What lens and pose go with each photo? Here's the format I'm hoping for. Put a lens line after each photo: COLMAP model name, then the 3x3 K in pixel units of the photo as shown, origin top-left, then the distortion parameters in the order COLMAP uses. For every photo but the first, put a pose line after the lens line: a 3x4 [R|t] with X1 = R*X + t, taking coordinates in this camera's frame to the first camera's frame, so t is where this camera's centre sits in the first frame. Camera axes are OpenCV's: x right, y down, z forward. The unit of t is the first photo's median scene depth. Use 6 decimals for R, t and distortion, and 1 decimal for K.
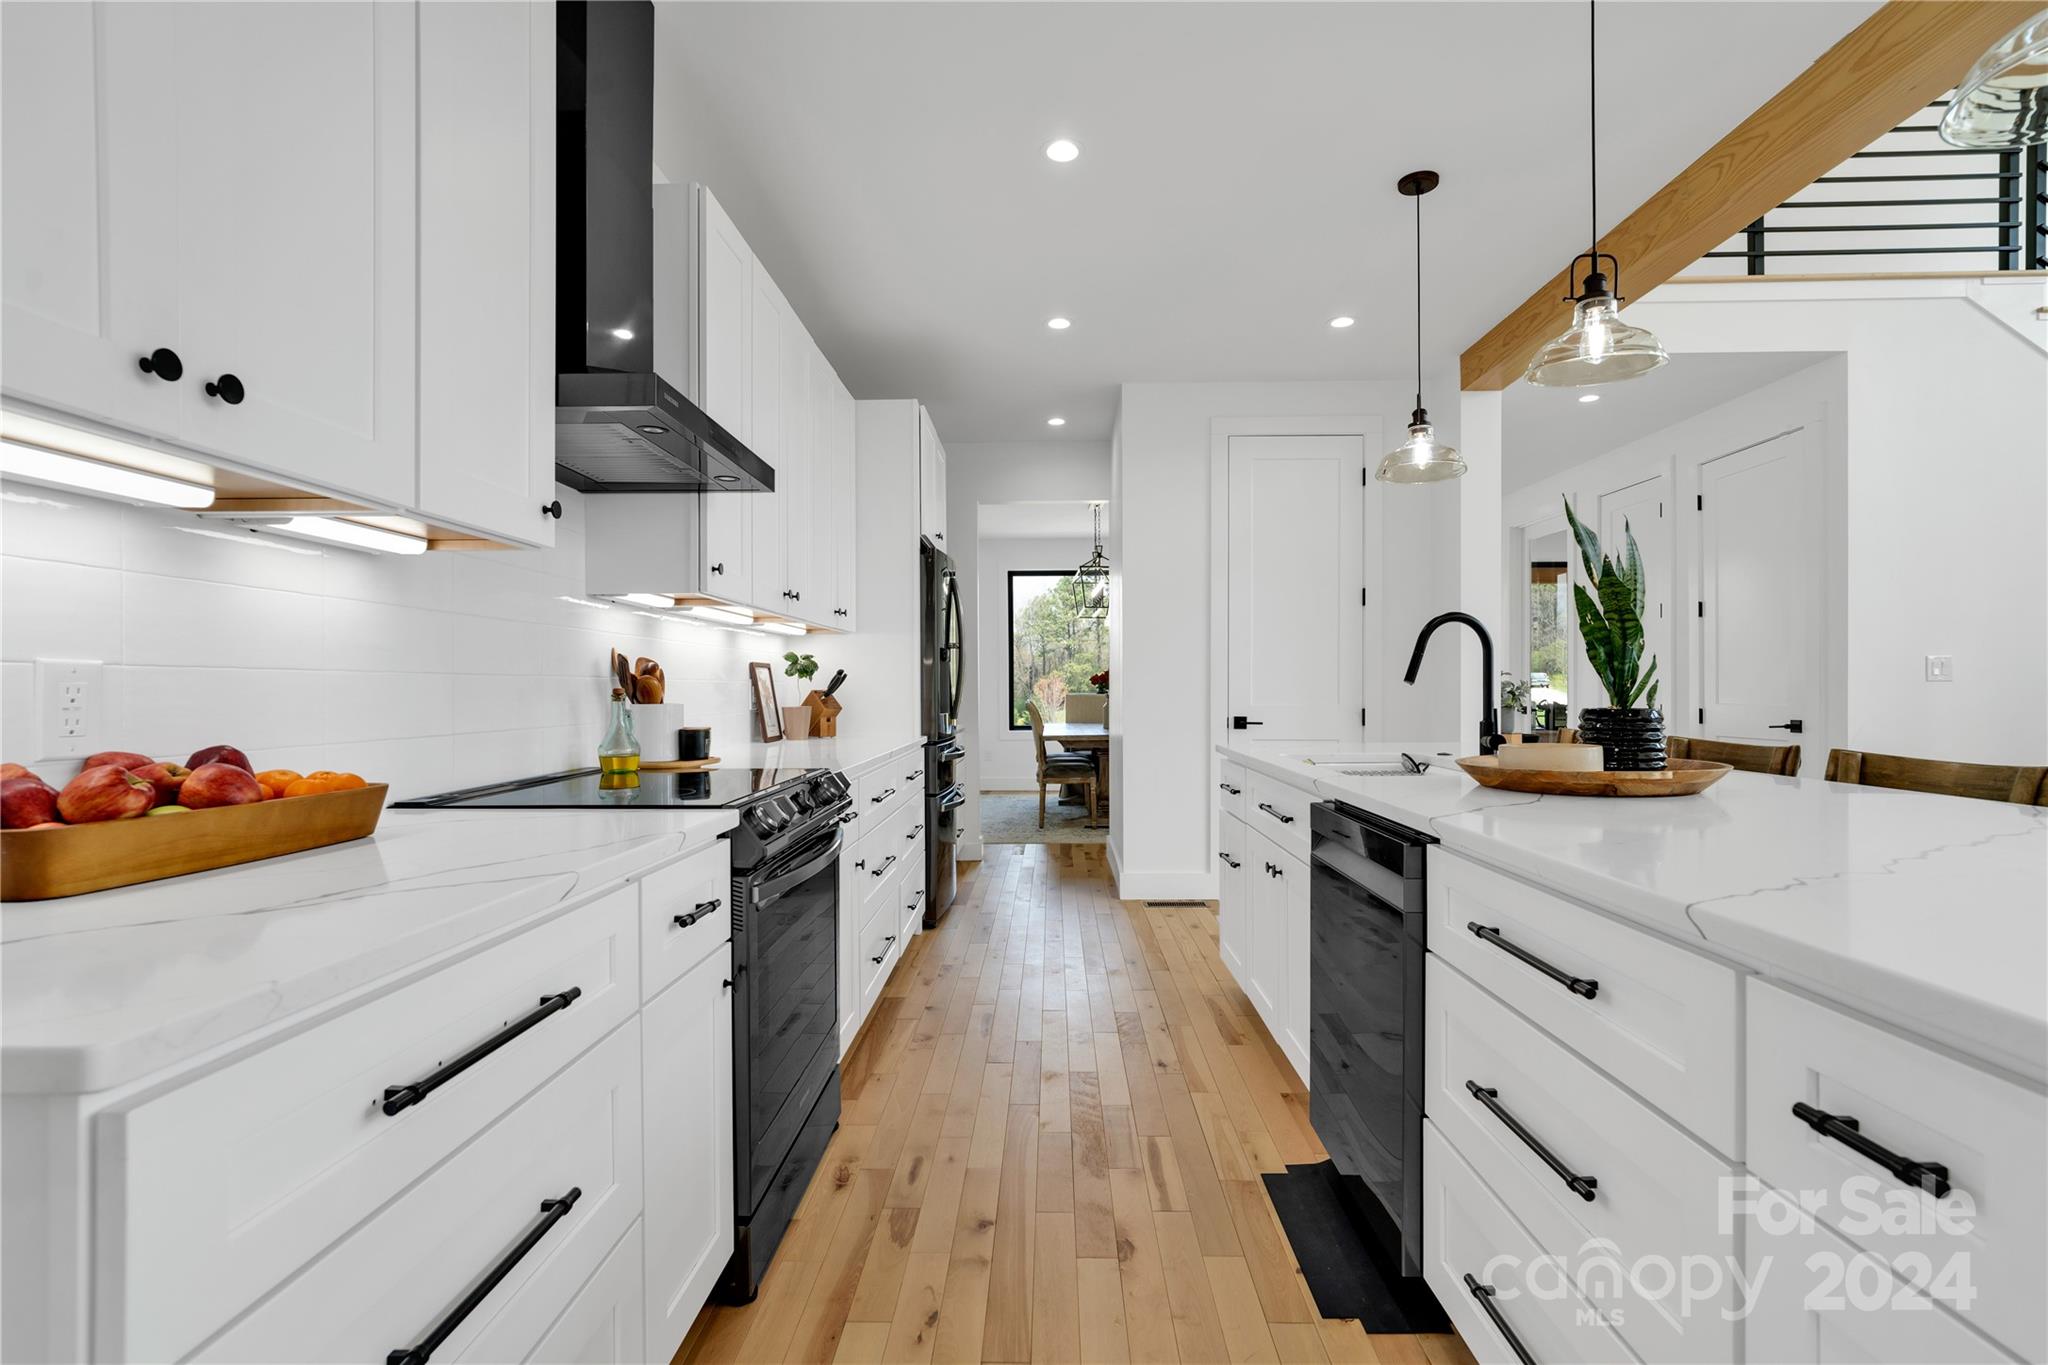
lens RADIAL K [[970.1, 0, 1023.5], [0, 970.1, 693.3], [0, 0, 1]] dist [-0.018916, 0.009764]
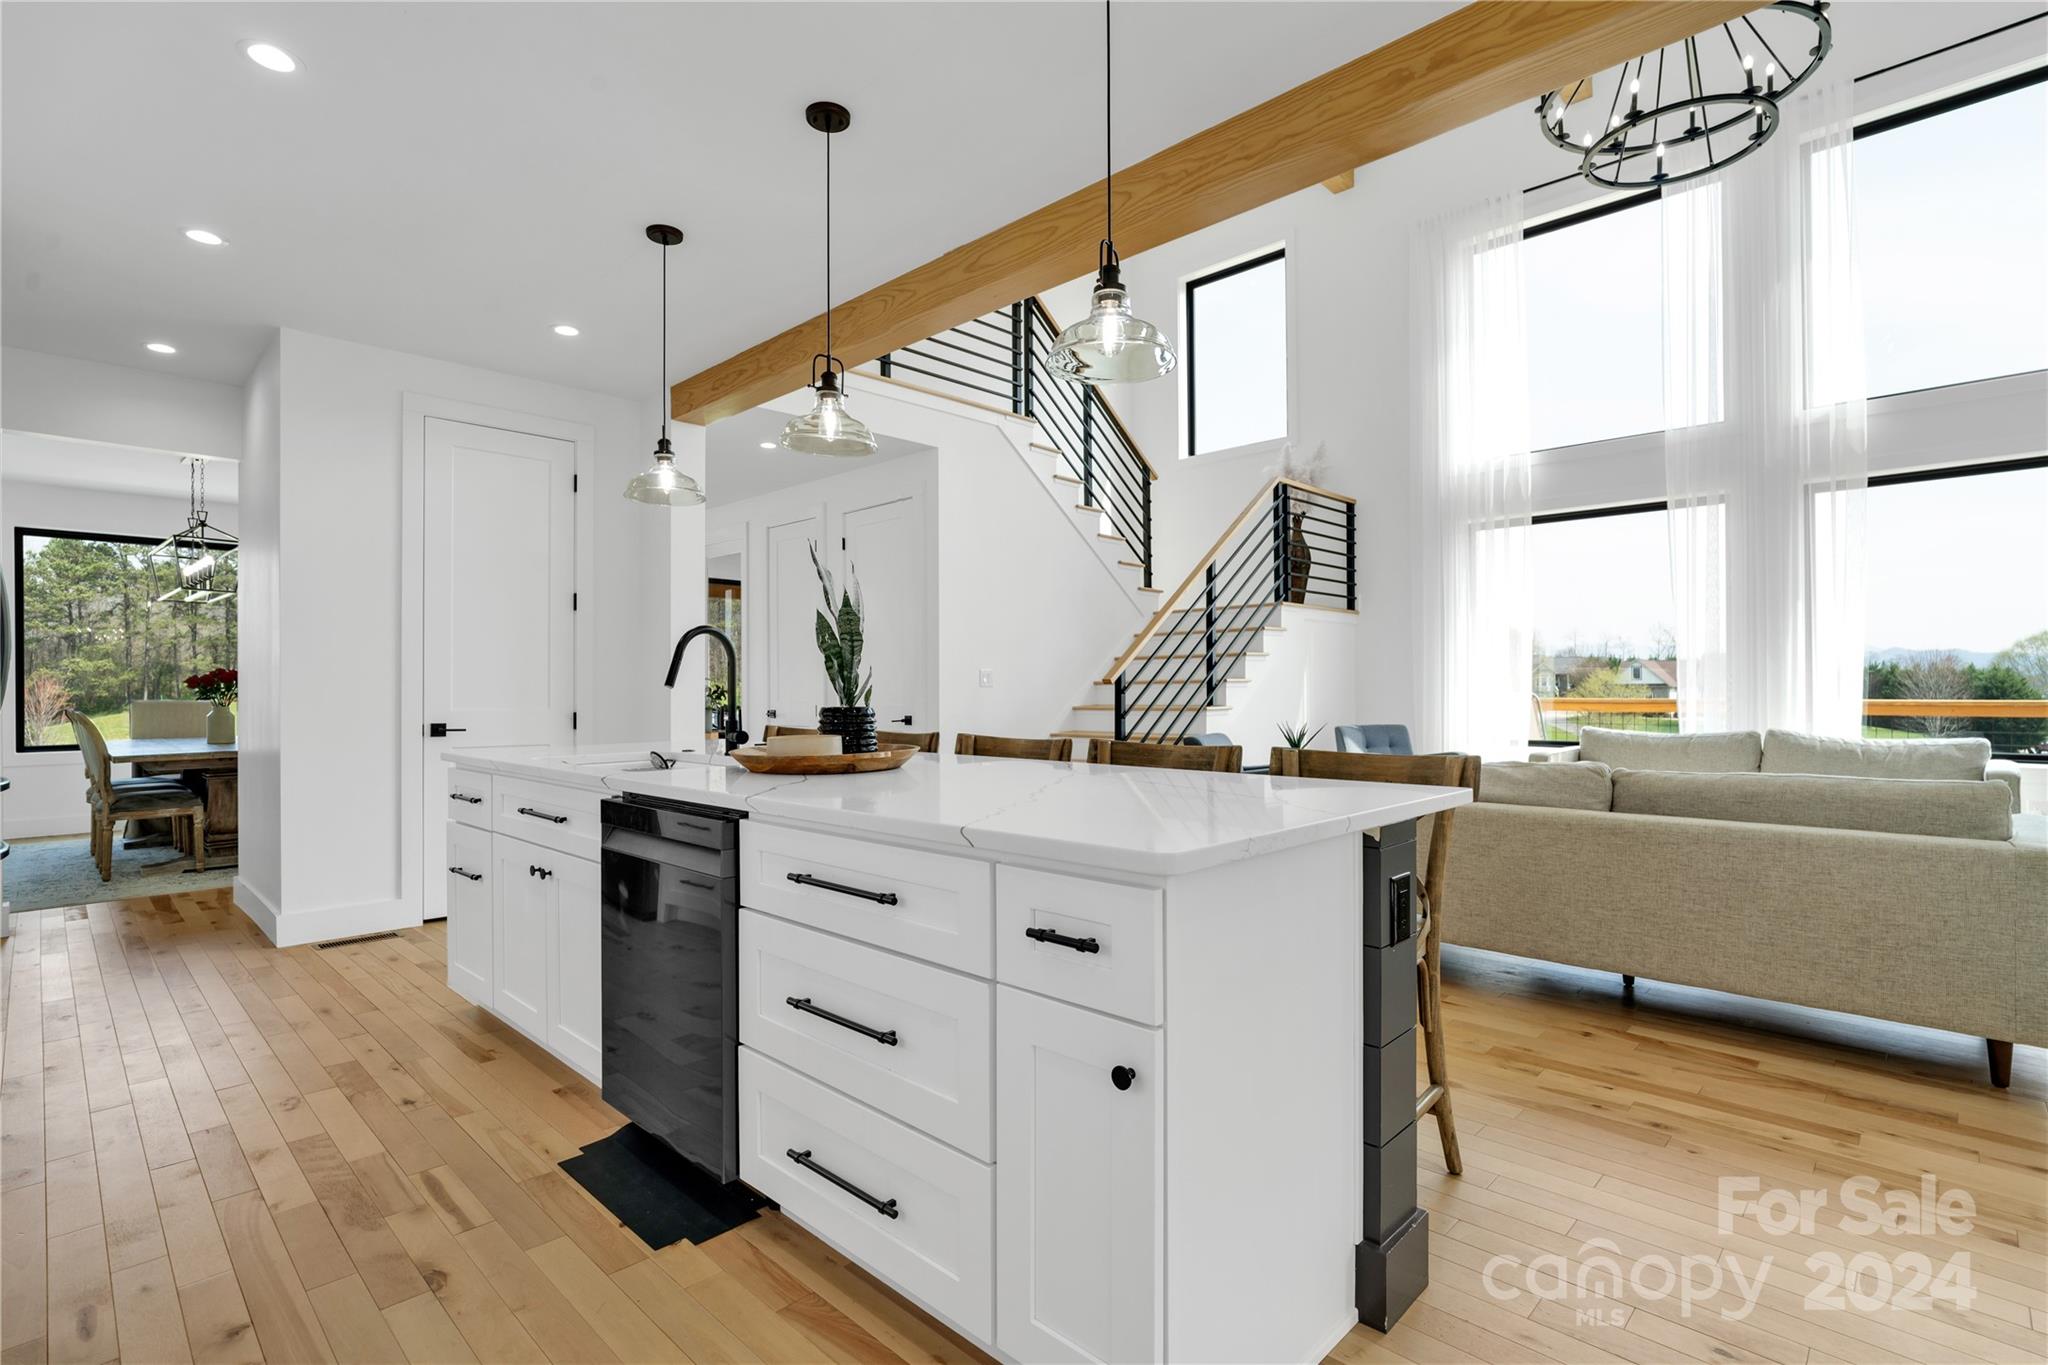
lens RADIAL K [[970.1, 0, 1023.5], [0, 970.1, 693.3], [0, 0, 1]] dist [-0.018916, 0.009764]
pose [[0.677313, -0.002595, 0.735690, -0.132162], [0.005572, 0.999983, -0.001602, 0.000313], [-0.735674, 0.005184, 0.677316, -0.050349]]
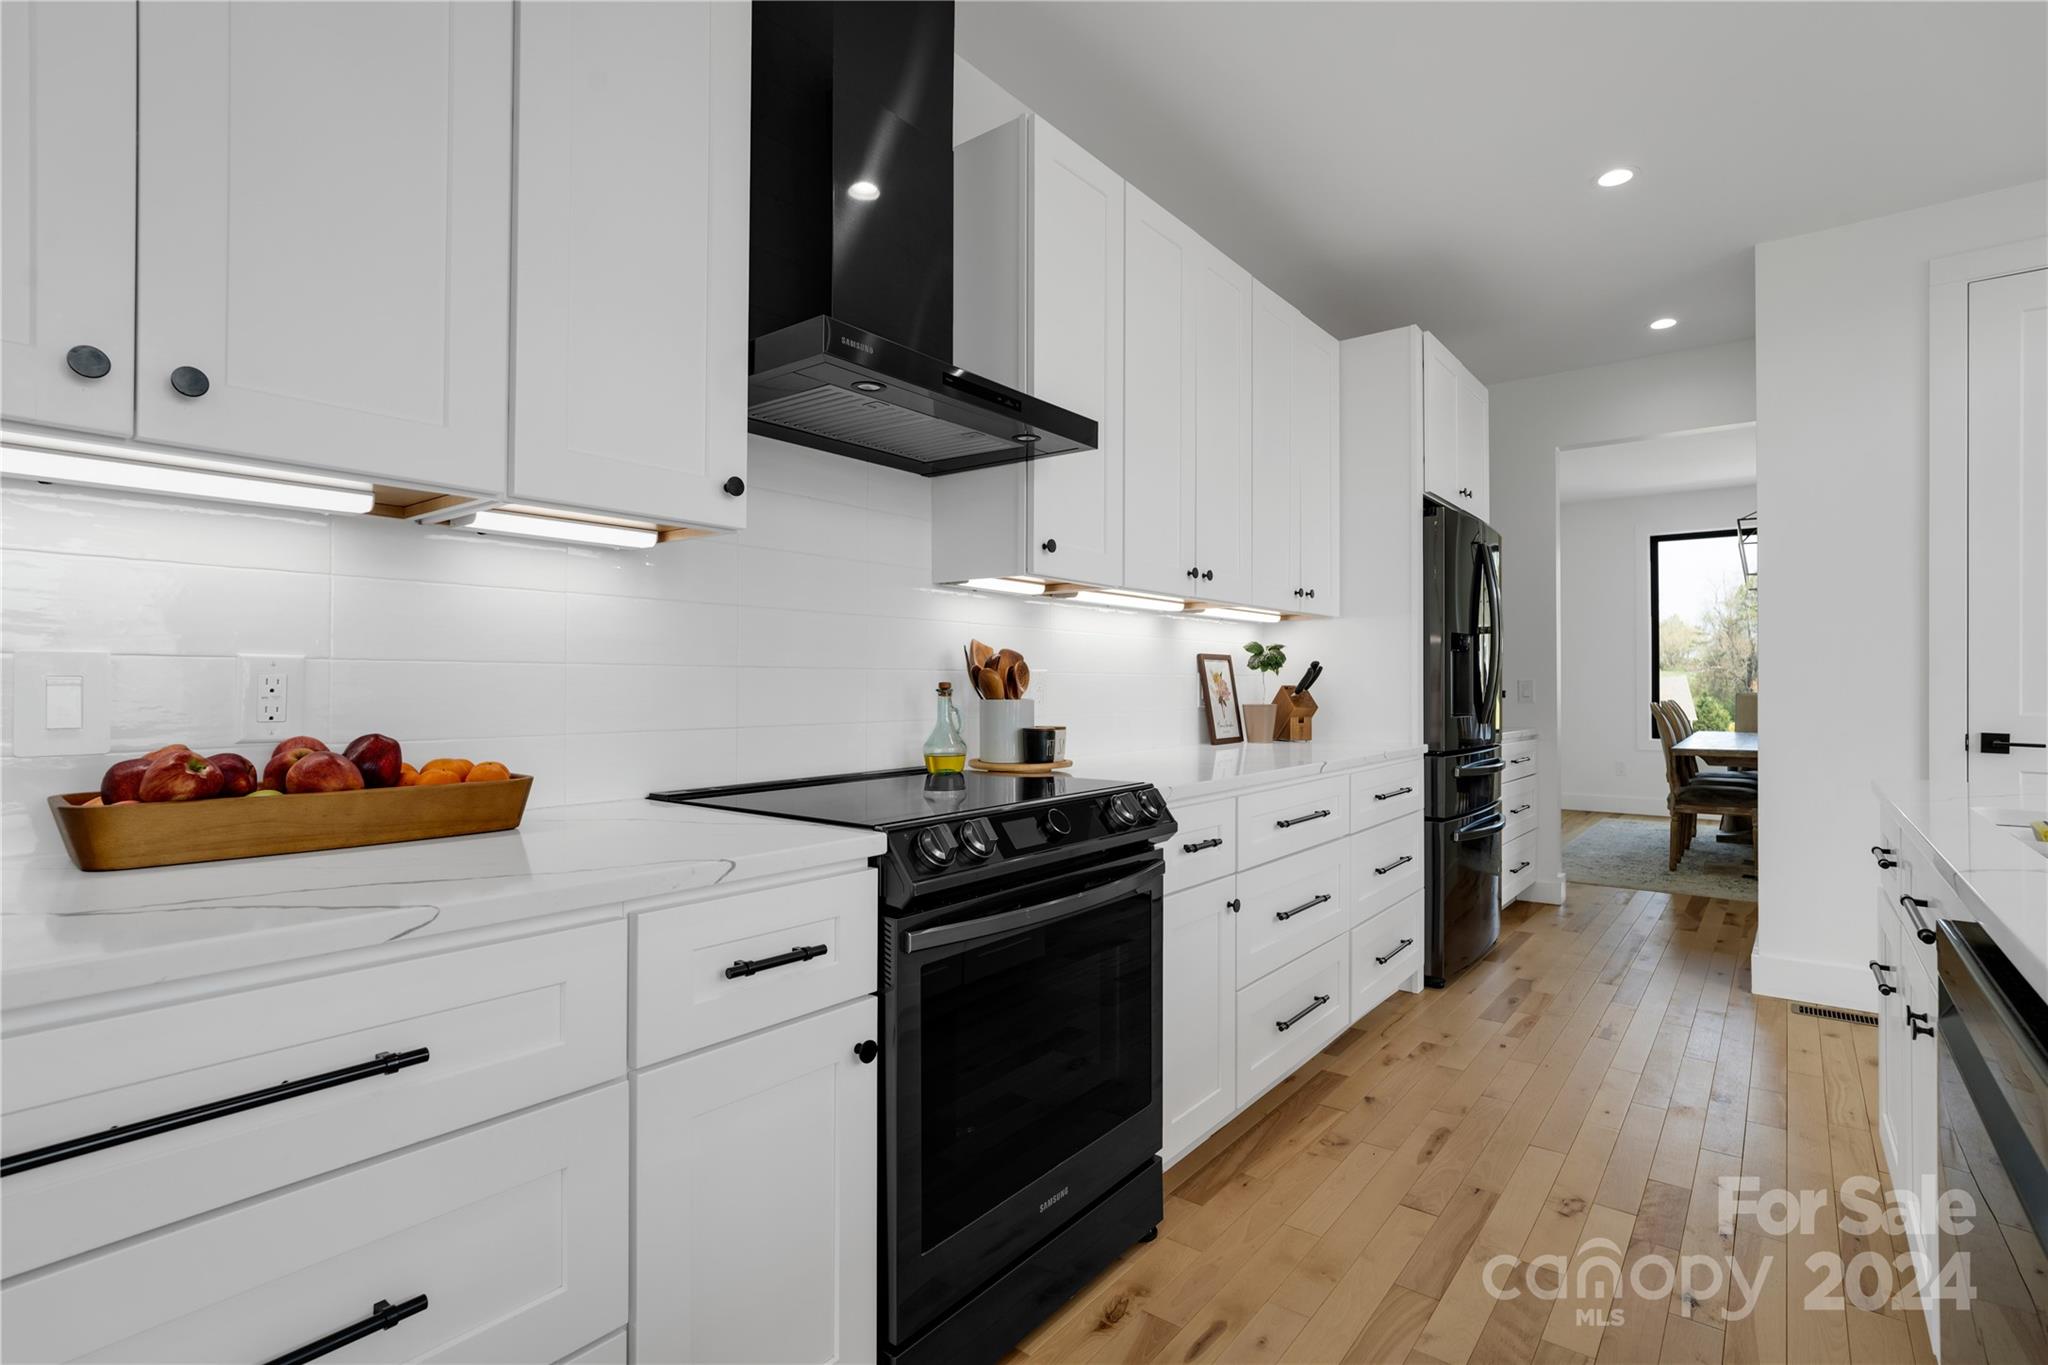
lens RADIAL K [[974.9, 0, 1019.5], [0, 974.9, 673.8], [0, 0, 1]] dist [-0.018899, 0.009734]
pose [[0.802804, -0.000351, -0.596243, 0.166267], [-0.008228, 0.999898, -0.011668, -0.002473], [0.596187, 0.014273, 0.802719, 0.248795]]
